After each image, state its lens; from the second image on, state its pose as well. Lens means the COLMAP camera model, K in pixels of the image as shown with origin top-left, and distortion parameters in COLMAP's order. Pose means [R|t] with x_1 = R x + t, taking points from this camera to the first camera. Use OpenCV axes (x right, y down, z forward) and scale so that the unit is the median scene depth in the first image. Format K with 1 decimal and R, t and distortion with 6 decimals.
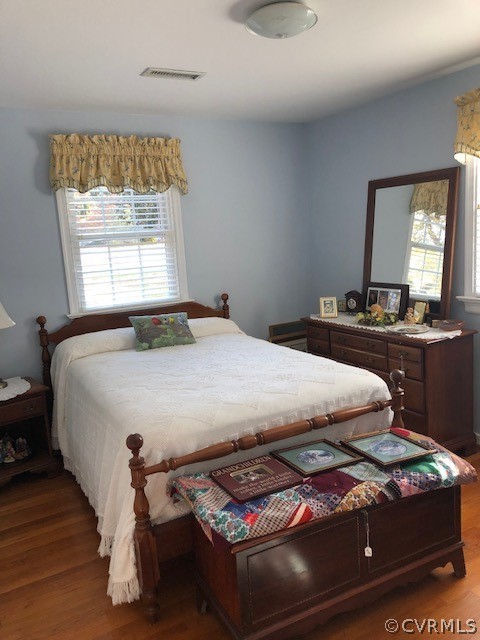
lens RADIAL K [[530.8, 0, 239.9], [0, 530.8, 319.7], [0, 0, 1]] dist [0.034203, -0.014697]
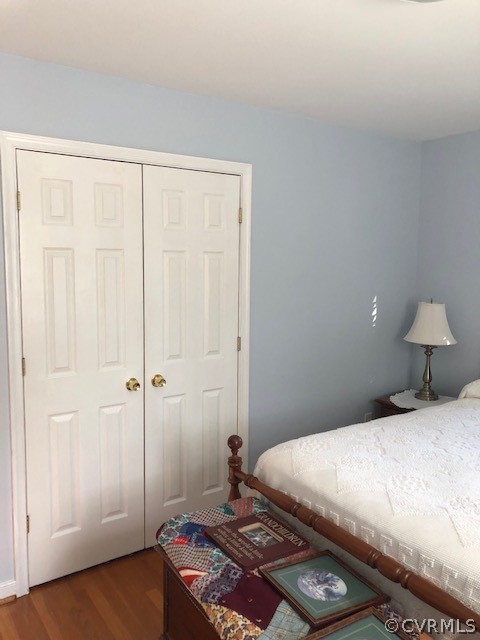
lens RADIAL K [[530.8, 0, 244.4], [0, 530.8, 325.2], [0, 0, 1]] dist [0.034203, -0.014697]
pose [[0.064206, 0.182381, -0.981129, 0.843646], [-0.175871, 0.969838, 0.168773, -0.206956], [0.982317, 0.161716, 0.094345, 0.817349]]
